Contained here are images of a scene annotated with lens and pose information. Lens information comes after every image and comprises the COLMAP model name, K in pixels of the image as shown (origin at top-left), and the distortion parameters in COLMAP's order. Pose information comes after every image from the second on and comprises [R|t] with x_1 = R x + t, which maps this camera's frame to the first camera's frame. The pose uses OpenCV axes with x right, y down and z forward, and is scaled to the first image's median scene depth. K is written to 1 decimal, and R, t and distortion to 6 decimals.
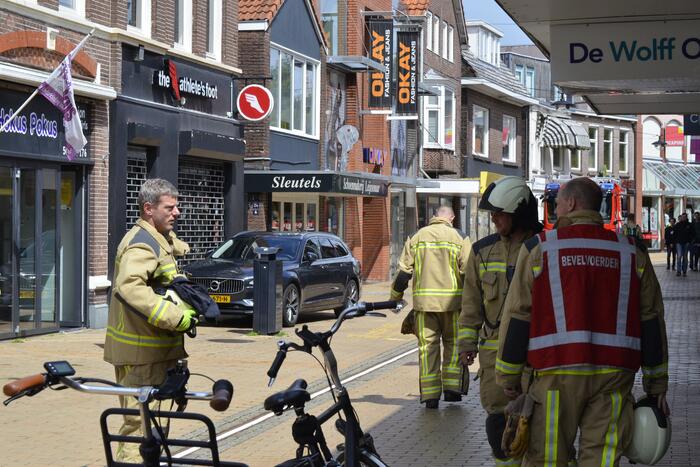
lens RADIAL K [[1914.2, 0, 279.6], [0, 1914.2, 232.2], [0, 0, 1]] dist [-0.010586, 2.046527]
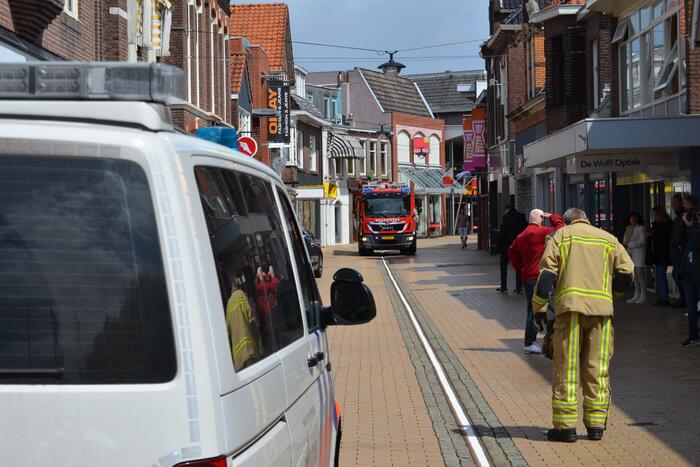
lens RADIAL K [[1914.2, 0, 279.6], [0, 1914.2, 232.2], [0, 0, 1]] dist [-0.010586, 2.046527]
pose [[0.985616, -0.032561, 0.165834, -0.111567], [0.032451, 0.999468, 0.003377, -0.000509], [-0.165856, 0.002053, 0.986148, -0.257632]]
